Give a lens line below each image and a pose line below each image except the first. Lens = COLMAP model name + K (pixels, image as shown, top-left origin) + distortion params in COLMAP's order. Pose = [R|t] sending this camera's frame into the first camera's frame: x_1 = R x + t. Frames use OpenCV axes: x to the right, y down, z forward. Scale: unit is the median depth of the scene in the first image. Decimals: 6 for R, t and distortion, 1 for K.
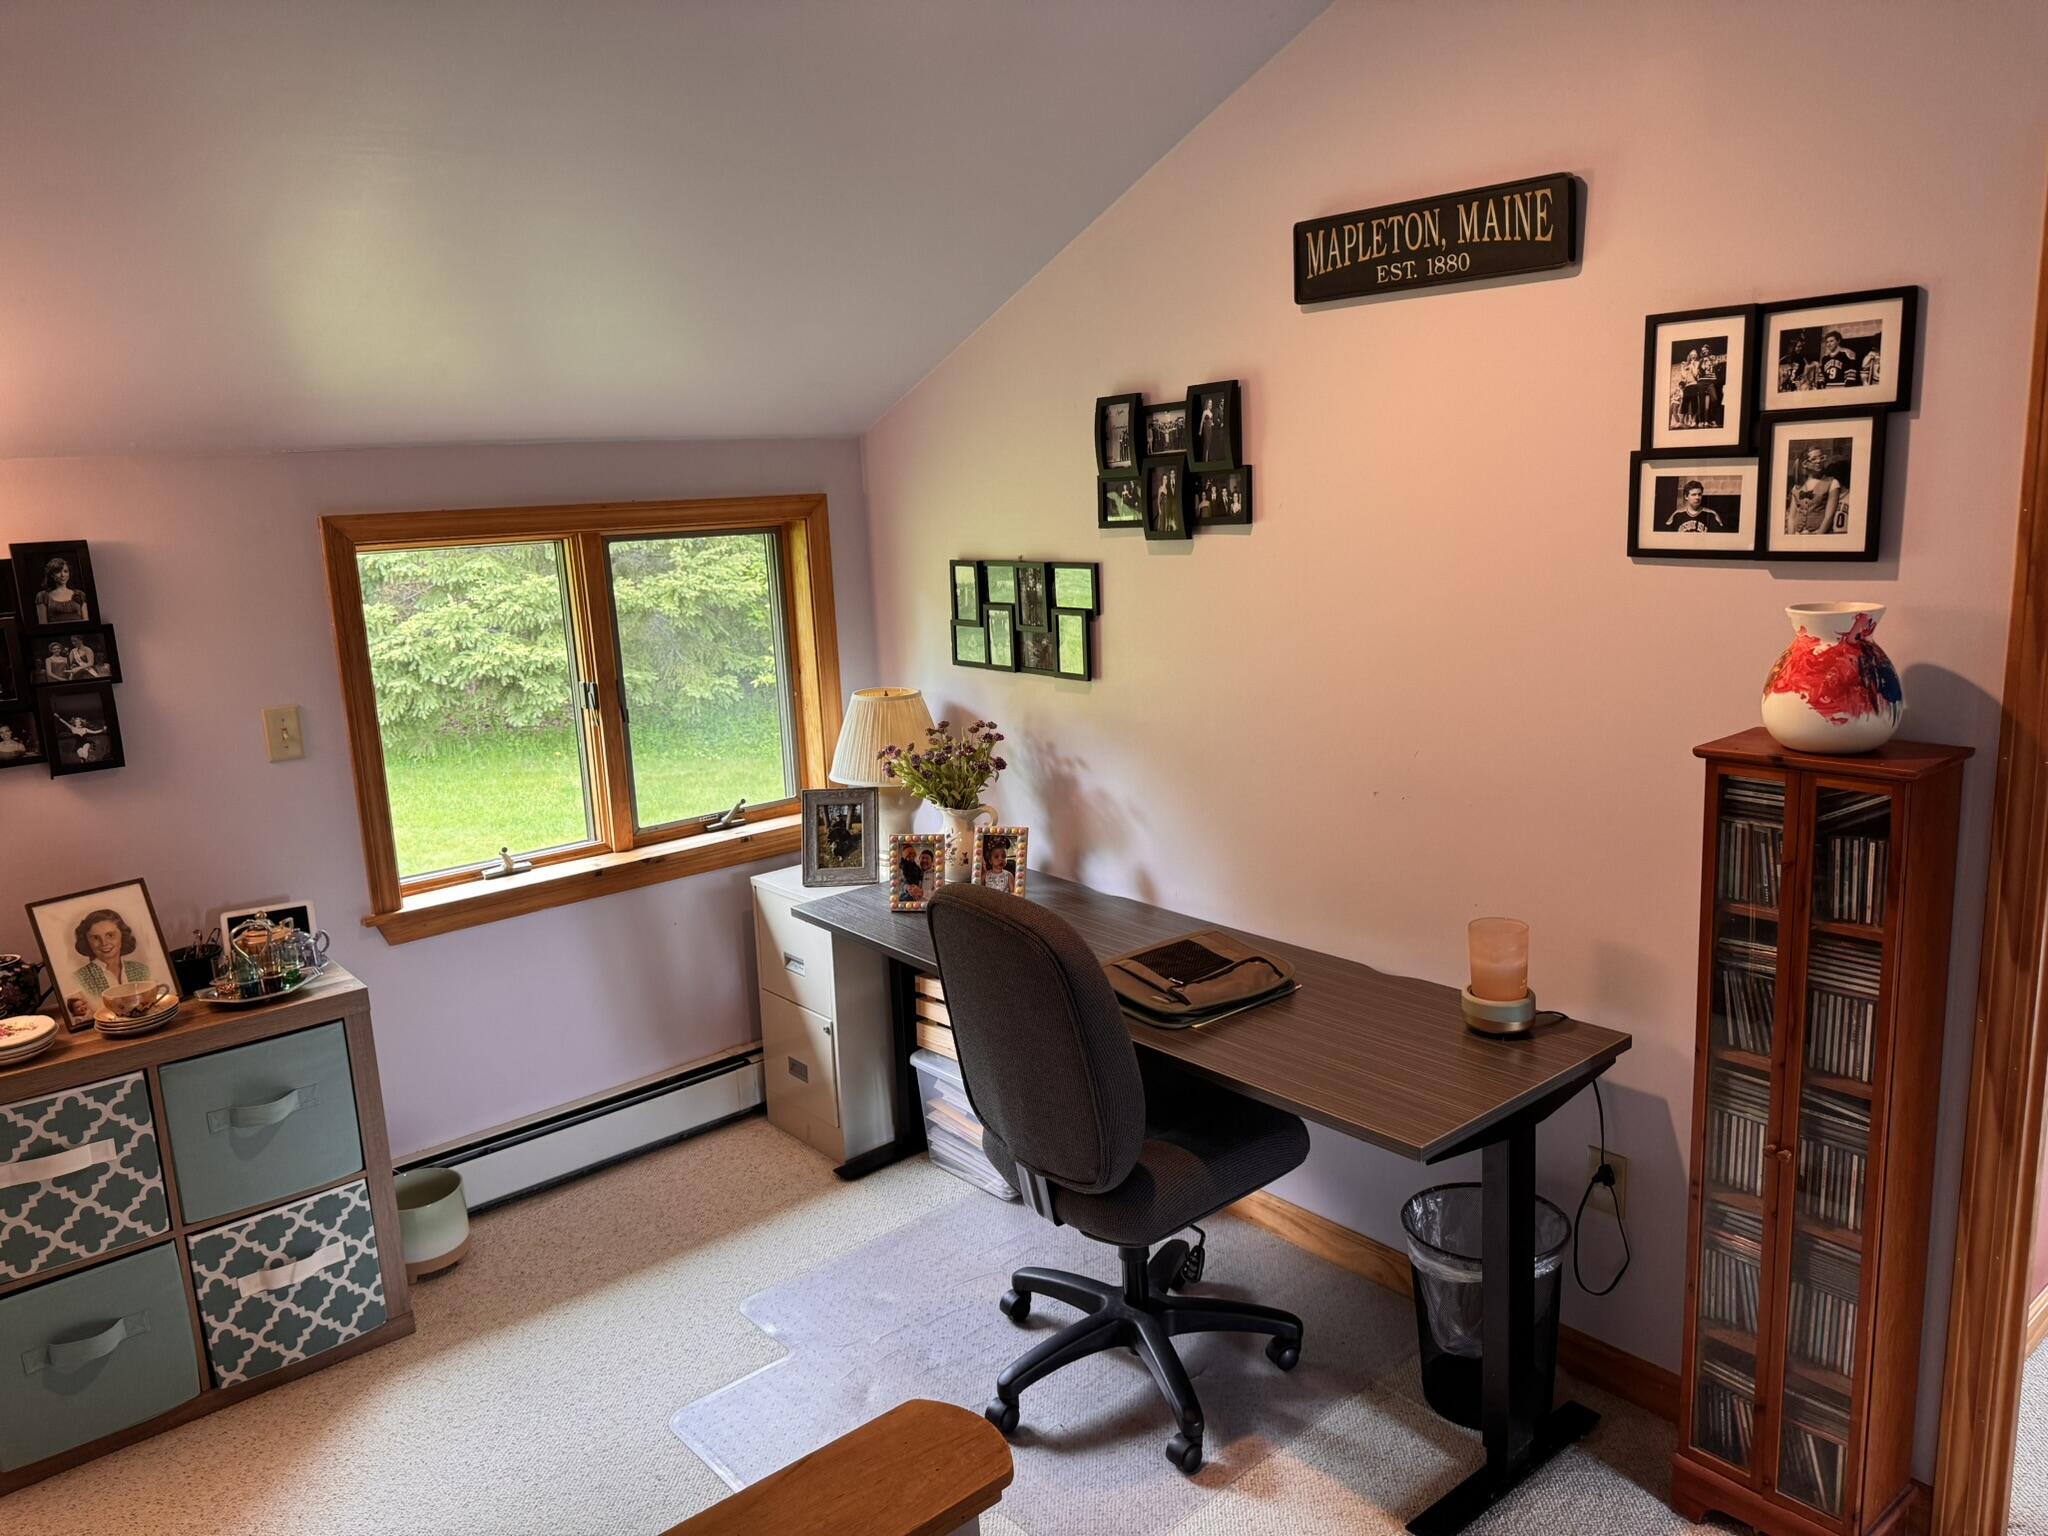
lens RADIAL K [[1432.5, 0, 1040.7], [0, 1432.5, 750.8], [0, 0, 1]] dist [0.028664, -0.054390]
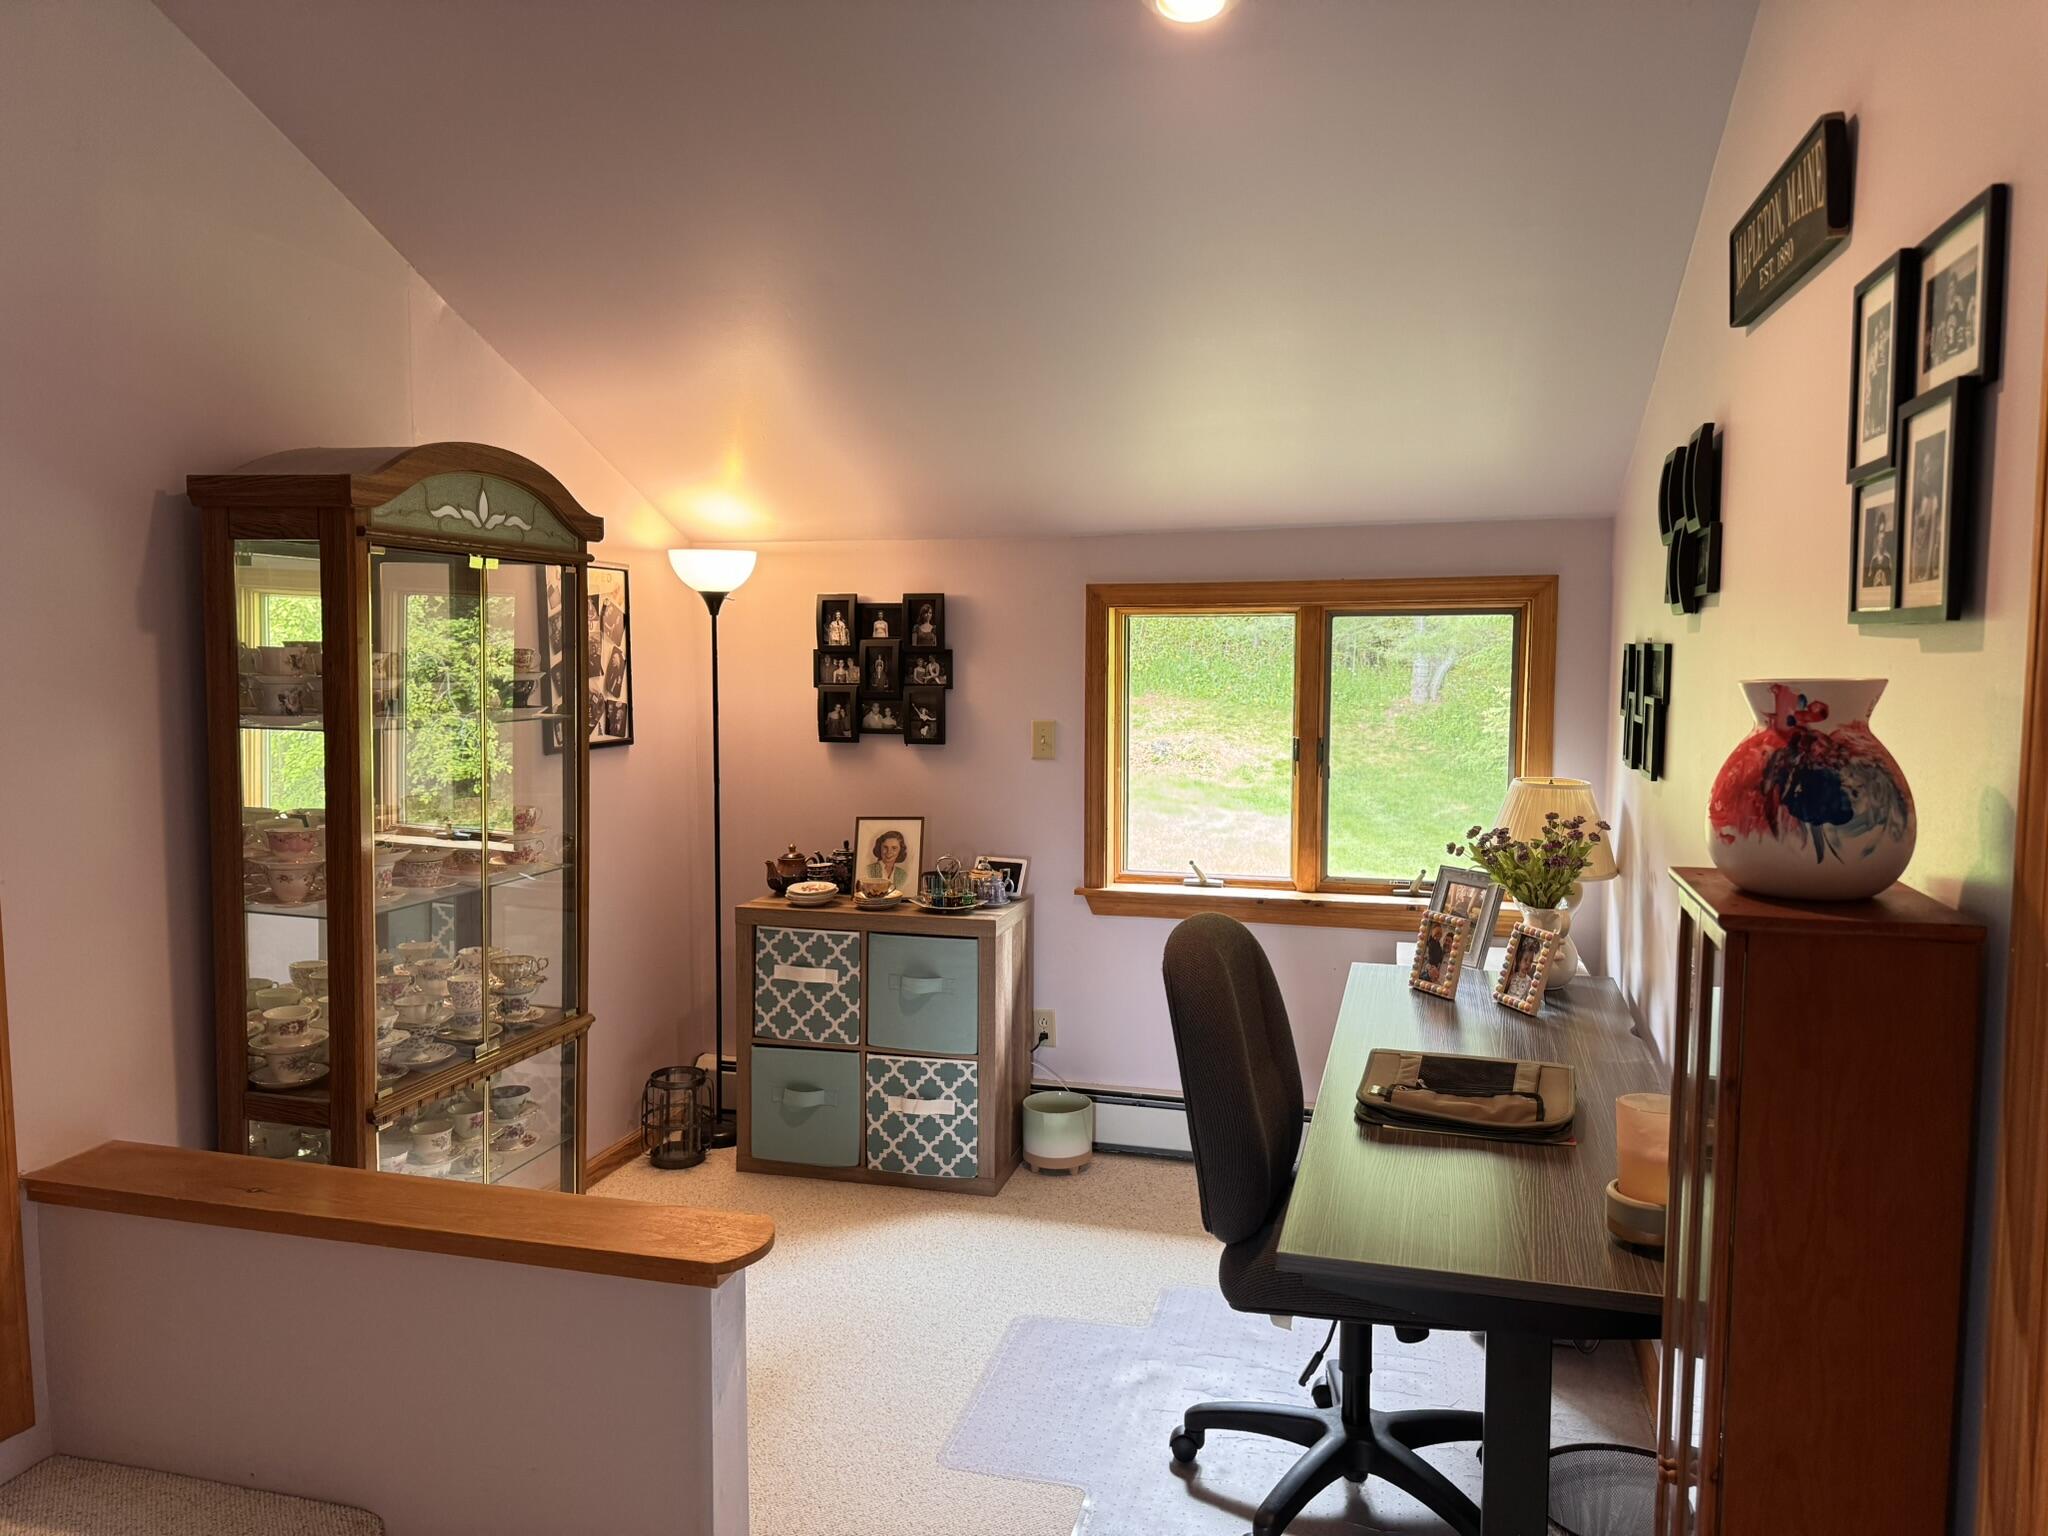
lens RADIAL K [[1432.5, 0, 1002.4], [0, 1432.5, 721.8], [0, 0, 1]] dist [0.028664, -0.054390]
pose [[0.539793, 0.086948, -0.837296, 0.663210], [-0.179902, 0.983587, -0.013841, -0.002877], [0.822350, 0.158102, 0.546575, 0.239729]]
